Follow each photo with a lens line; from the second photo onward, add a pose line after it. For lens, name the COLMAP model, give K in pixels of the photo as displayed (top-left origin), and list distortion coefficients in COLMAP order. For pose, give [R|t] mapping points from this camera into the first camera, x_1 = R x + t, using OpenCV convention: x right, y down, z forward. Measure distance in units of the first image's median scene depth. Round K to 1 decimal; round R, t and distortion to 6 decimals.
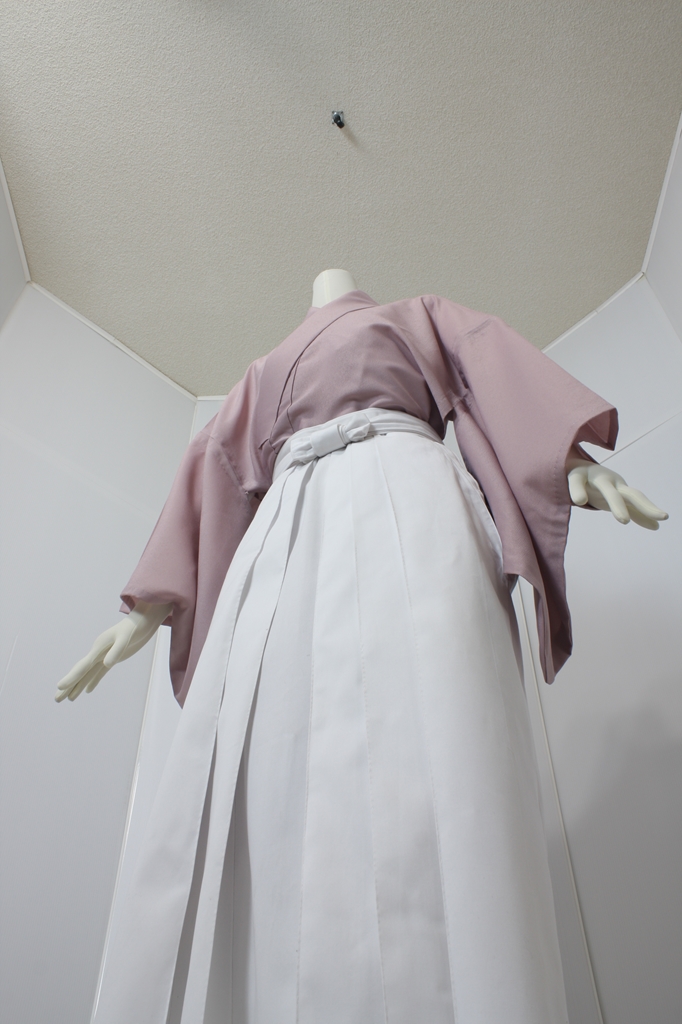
lens RADIAL K [[840.3, 0, 341.0], [0, 840.3, 512.0], [0, 0, 1]] dist [-0.118395, 0.010642]
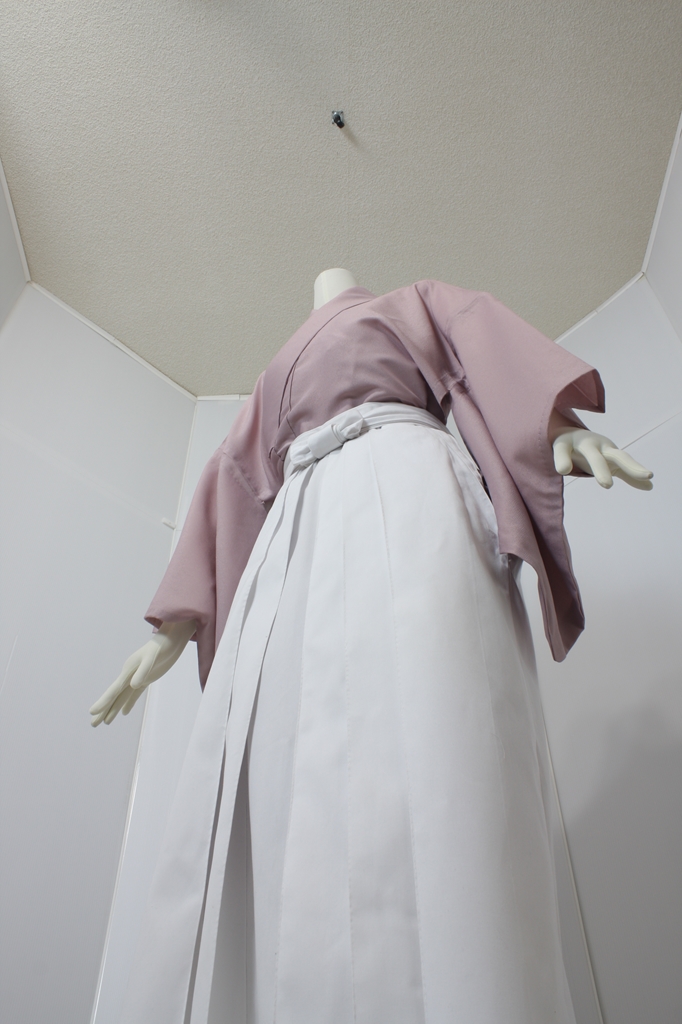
lens RADIAL K [[840.3, 0, 341.0], [0, 840.3, 512.0], [0, 0, 1]] dist [-0.118395, 0.010642]
pose [[0.984835, -0.124408, -0.120926, 0.119286], [0.124672, 0.992183, -0.005408, 0.006437], [0.120653, -0.009750, 0.992647, 0.007855]]
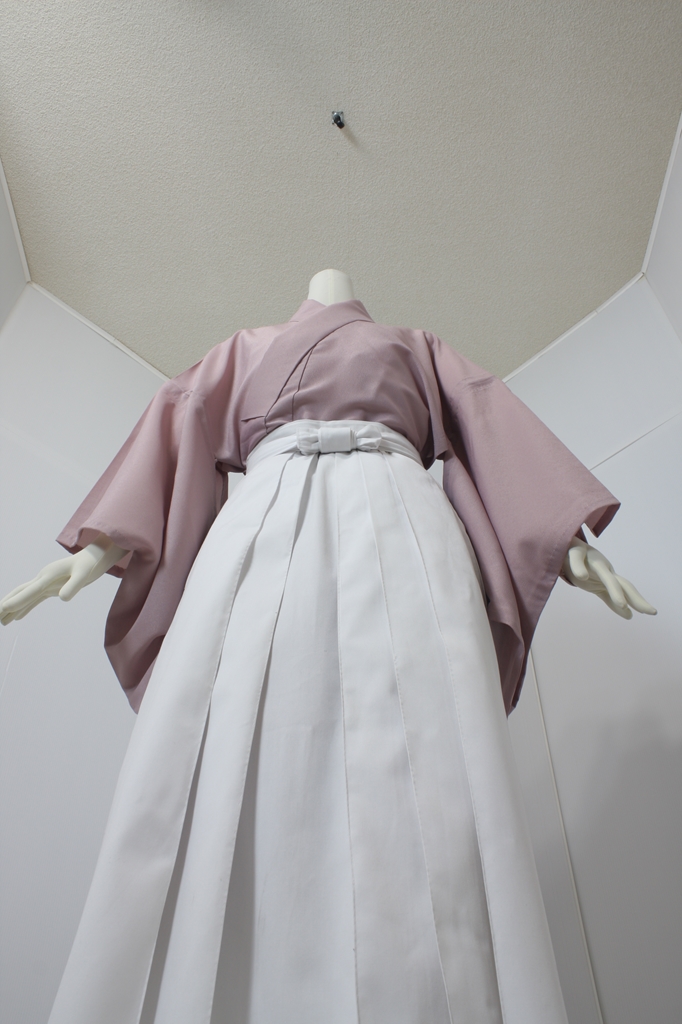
lens RADIAL K [[840.3, 0, 341.0], [0, 840.3, 512.0], [0, 0, 1]] dist [-0.118395, 0.010642]
pose [[0.908403, 0.300389, 0.290808, -0.287150], [-0.298840, 0.952948, -0.050852, 0.047169], [-0.292401, -0.040710, 0.955429, 0.041936]]
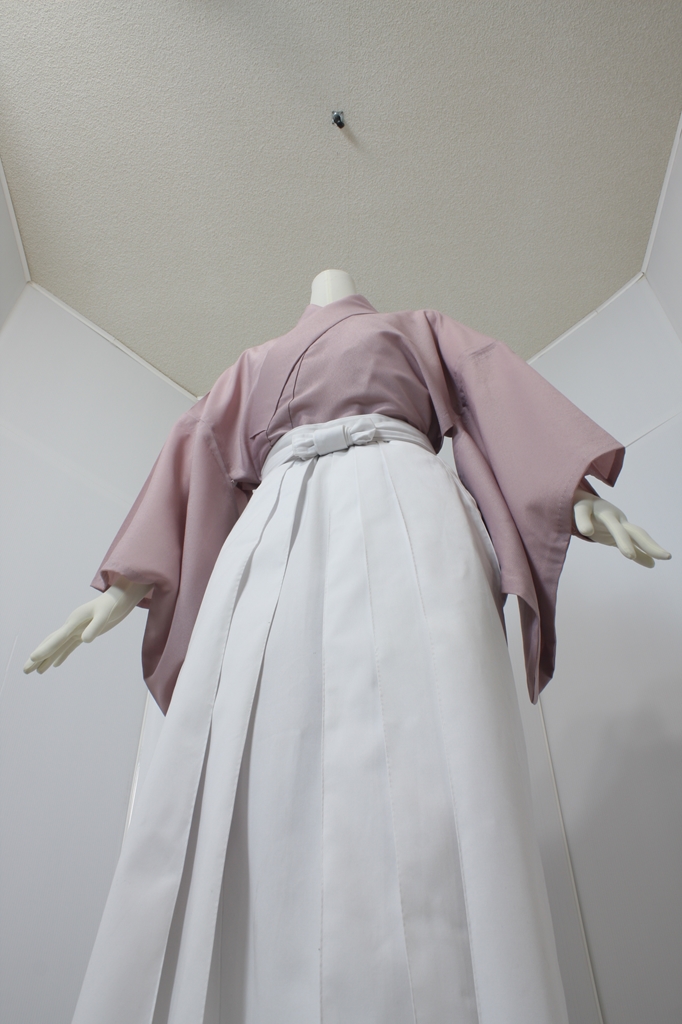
lens RADIAL K [[840.3, 0, 341.0], [0, 840.3, 512.0], [0, 0, 1]] dist [-0.118395, 0.010642]
pose [[0.985180, 0.123087, 0.119460, -0.117799], [-0.122780, 0.992384, -0.009954, 0.008521], [-0.119776, -0.004861, 0.992789, 0.006236]]
